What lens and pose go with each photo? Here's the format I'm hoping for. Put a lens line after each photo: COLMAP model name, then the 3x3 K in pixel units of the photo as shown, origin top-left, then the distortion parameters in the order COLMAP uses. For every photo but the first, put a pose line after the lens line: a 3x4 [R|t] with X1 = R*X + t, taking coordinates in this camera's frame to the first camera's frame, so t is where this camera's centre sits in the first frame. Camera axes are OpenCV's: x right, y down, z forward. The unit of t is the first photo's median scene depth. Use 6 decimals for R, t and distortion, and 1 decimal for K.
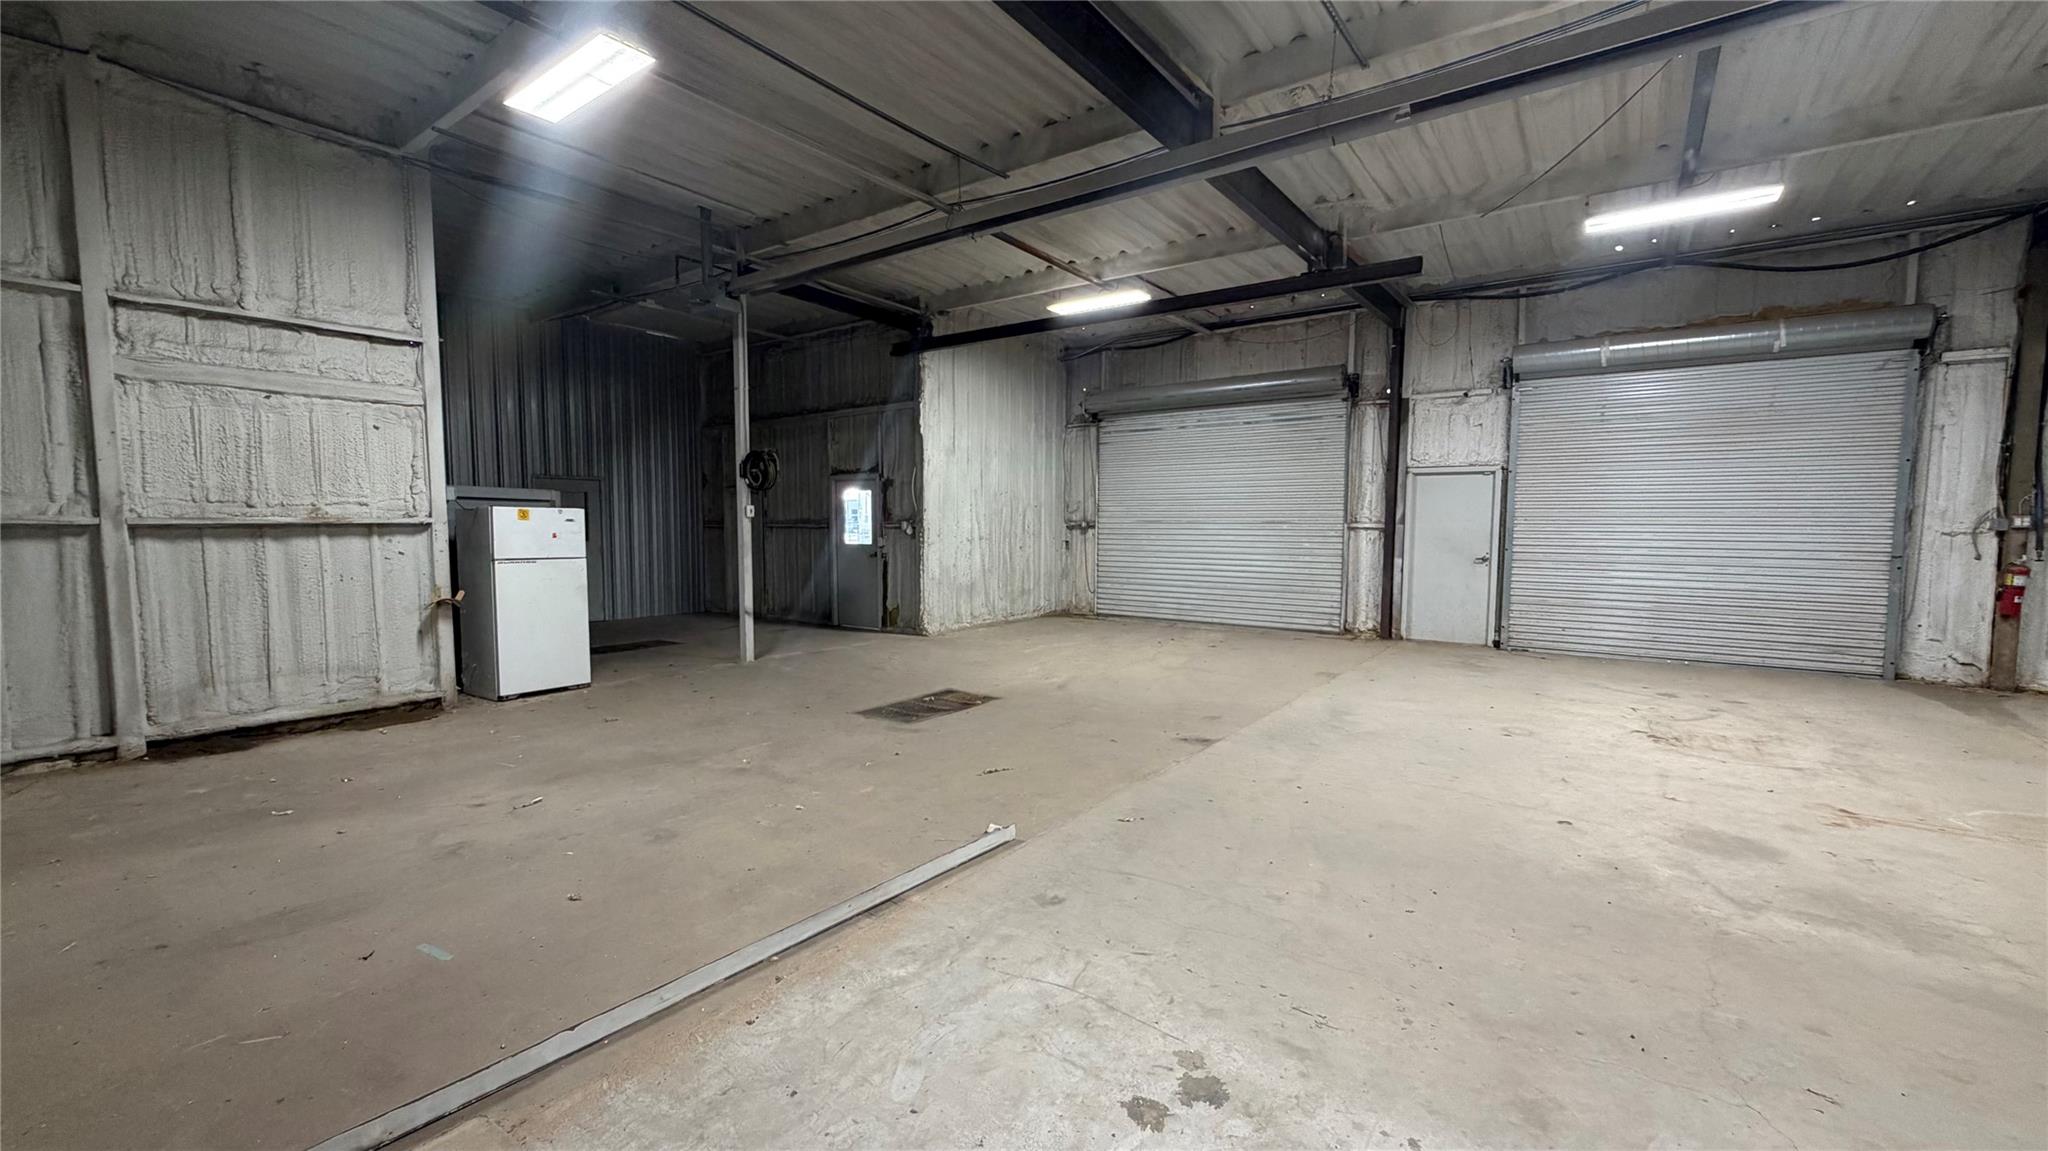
lens RADIAL K [[815.7, 0, 1019.0], [0, 815.7, 575.3], [0, 0, 1]] dist [0.000498, 0.000276]
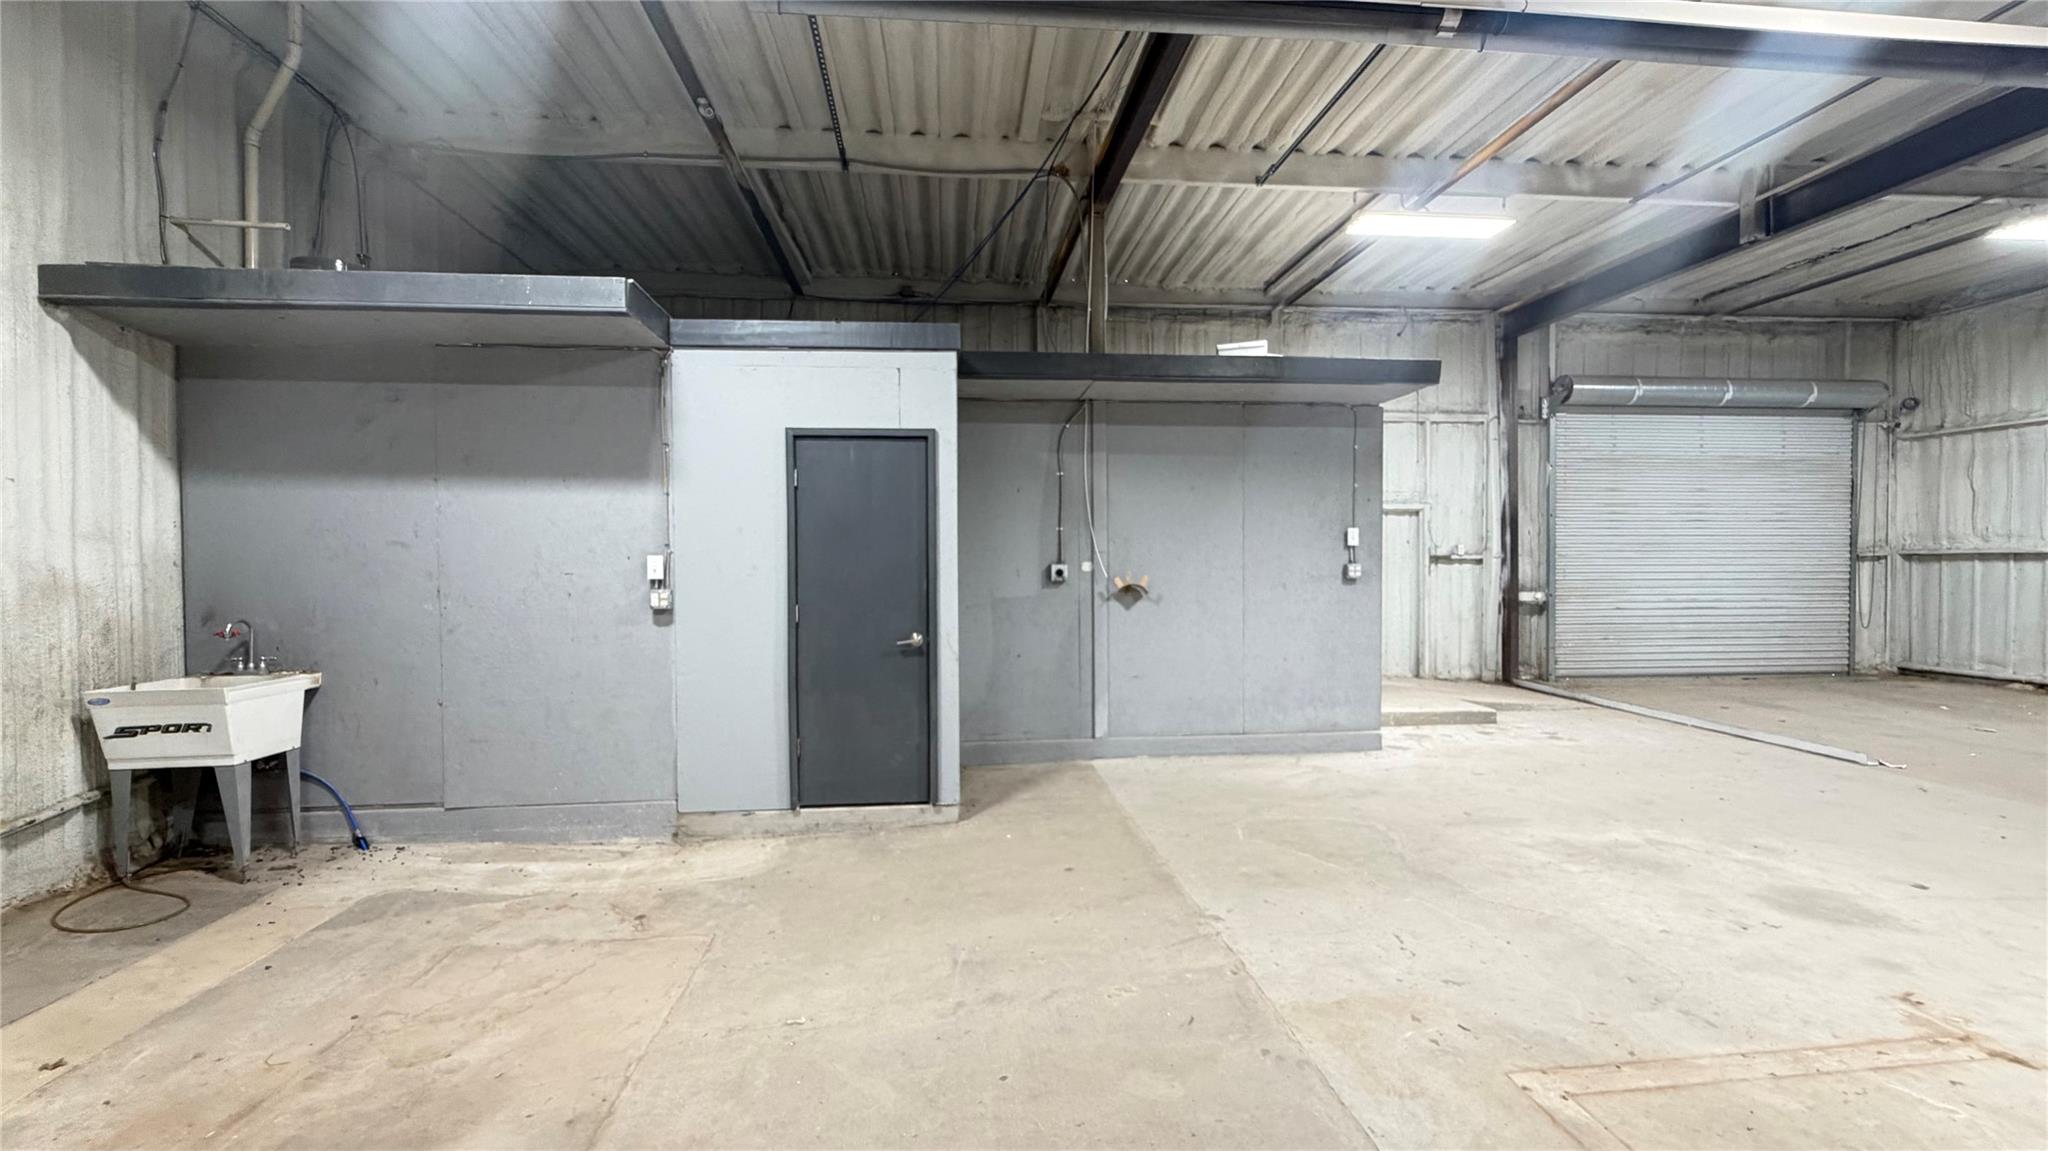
lens RADIAL K [[815.7, 0, 1014.6], [0, 815.7, 568.5], [0, 0, 1]] dist [0.000498, 0.000276]
pose [[-0.748636, 0.003935, -0.662969, 1.010959], [-0.040827, 0.997811, 0.052025, -0.018242], [0.661722, 0.066015, -0.746837, 0.514416]]
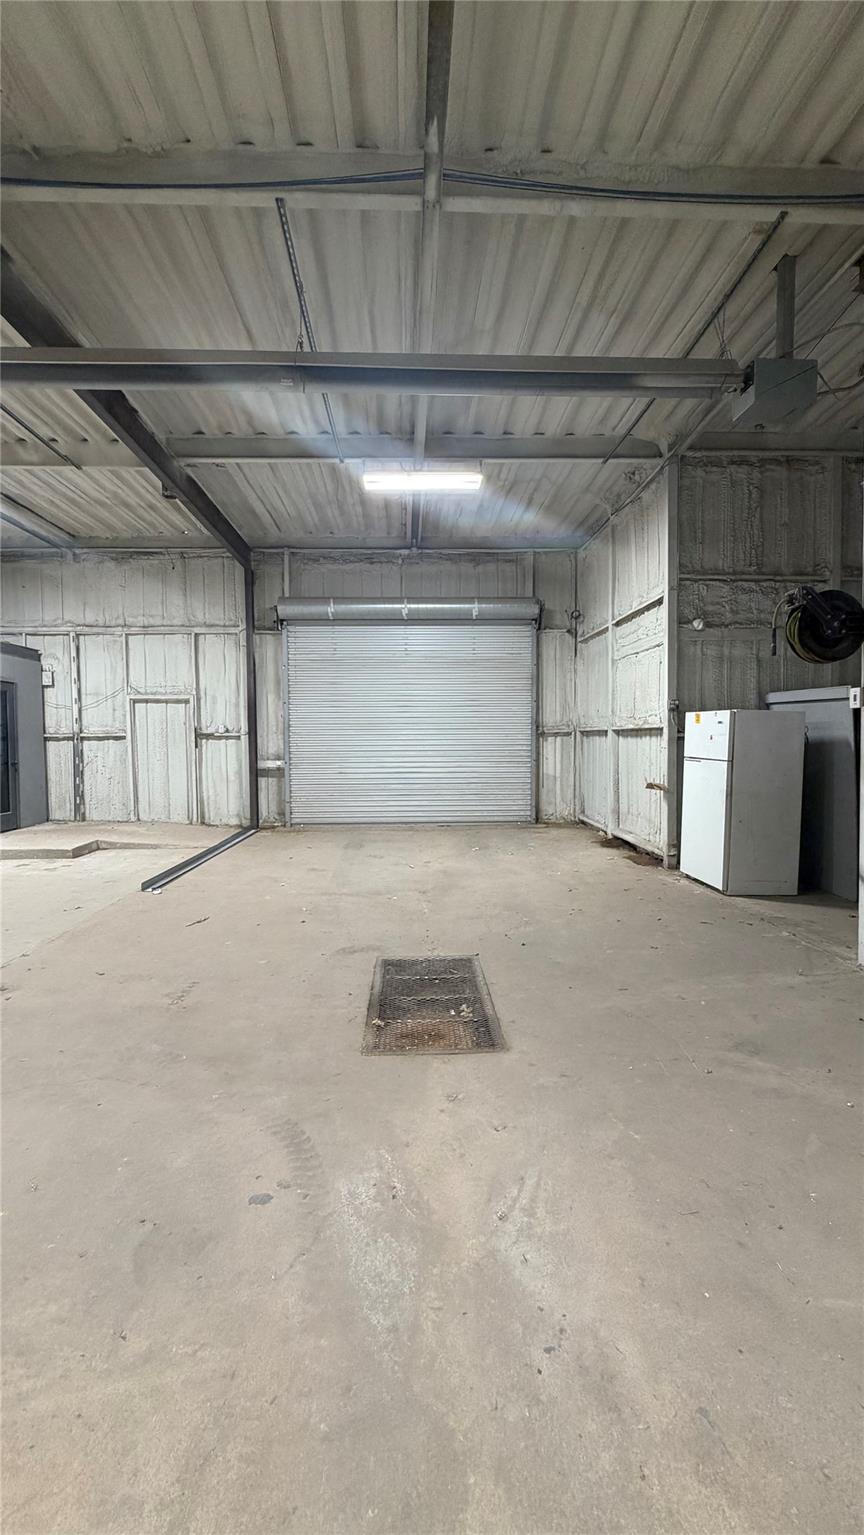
lens RADIAL K [[611.4, 0, 428.2], [0, 611.4, 763.0], [0, 0, 1]] dist [0.000498, 0.000276]
pose [[-0.780359, 0.030250, -0.624600, 0.178469], [-0.034321, 0.995252, 0.091081, -0.067014], [0.624389, 0.092512, -0.775615, 1.233896]]
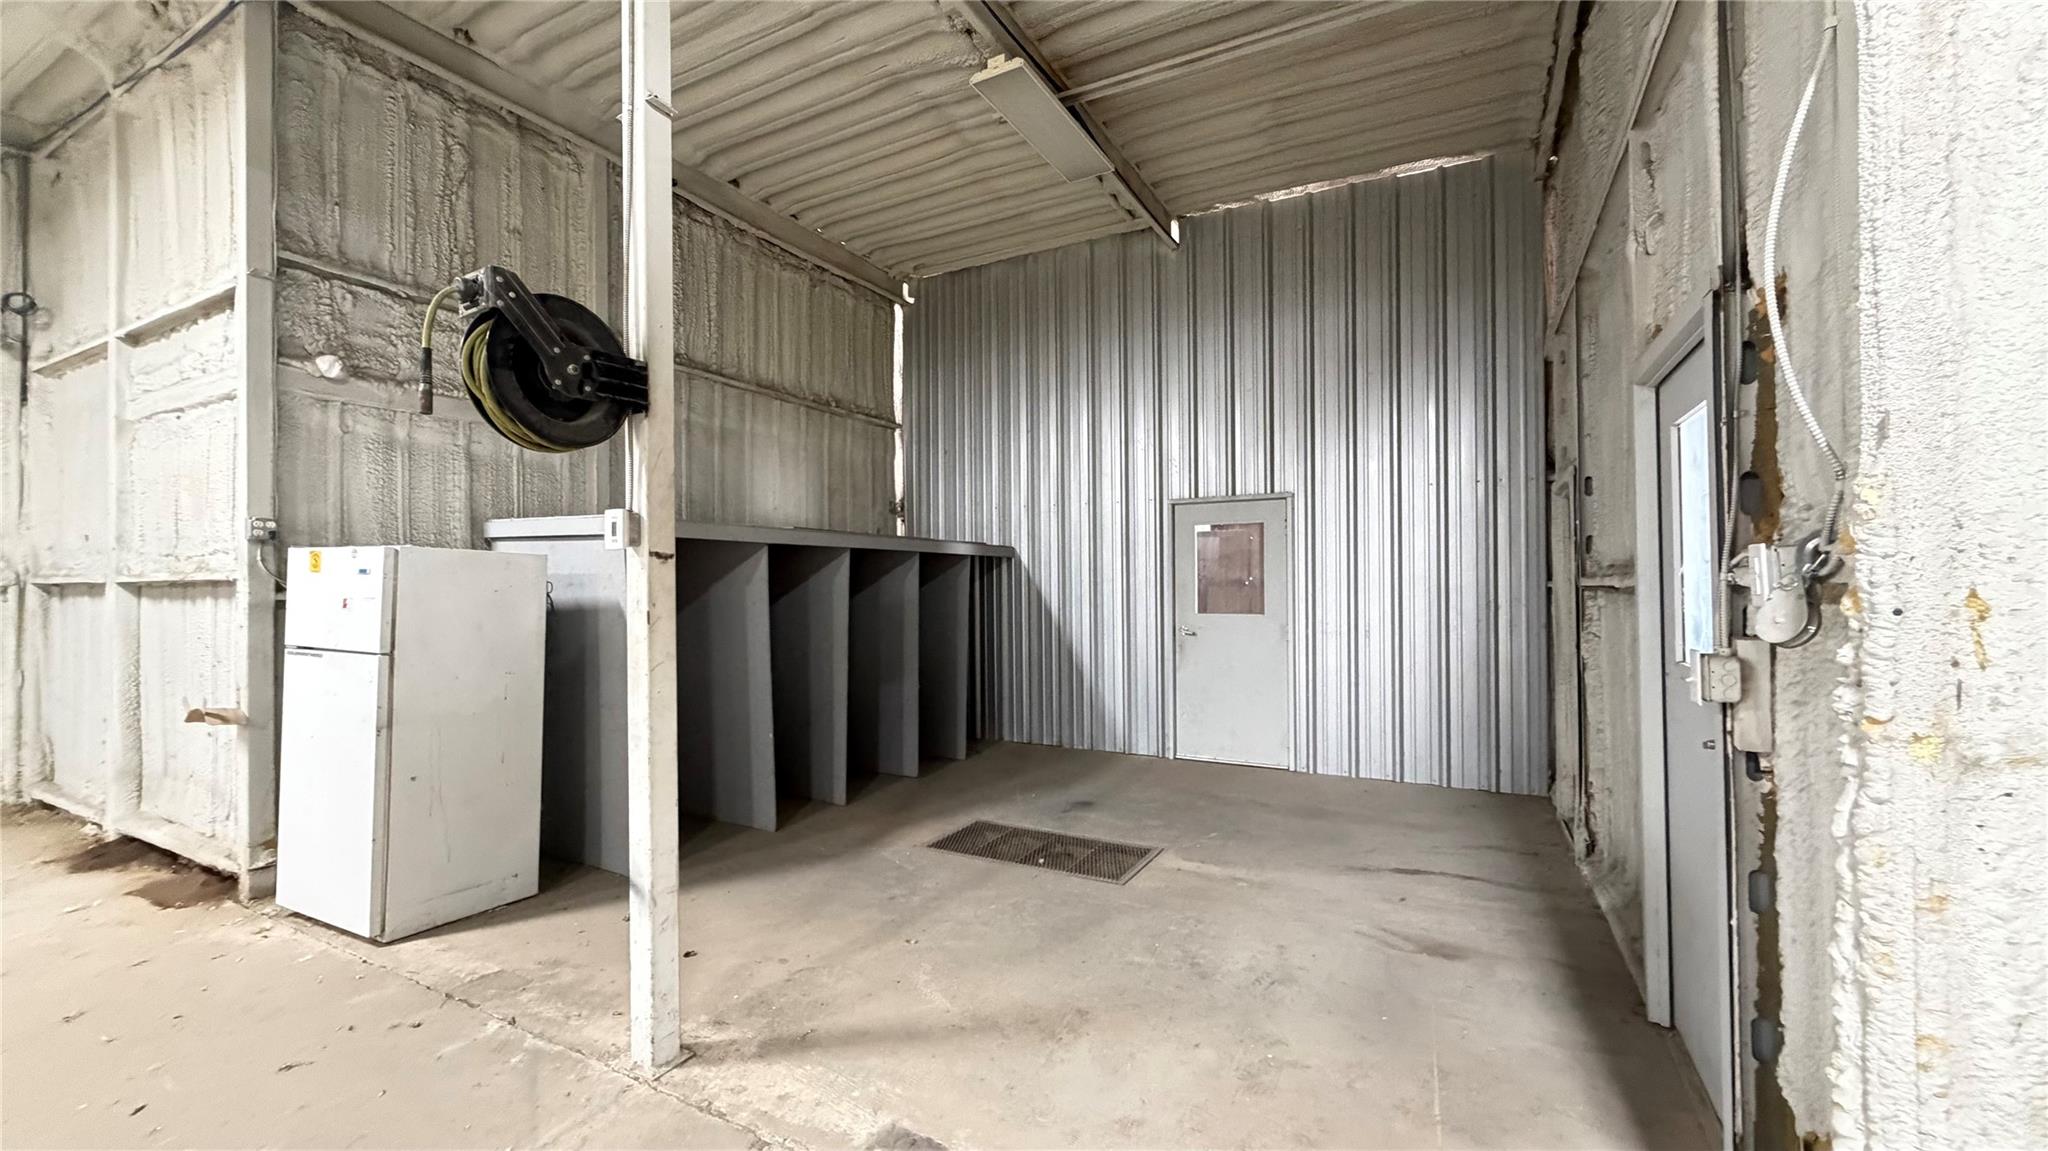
lens RADIAL K [[815.7, 0, 1017.4], [0, 815.7, 576.1], [0, 0, 1]] dist [0.000498, 0.000276]
pose [[0.137722, -0.013381, -0.990381, -0.035696], [-0.058883, 0.998030, -0.021673, -0.069520], [0.988719, 0.061301, 0.136662, 1.182274]]
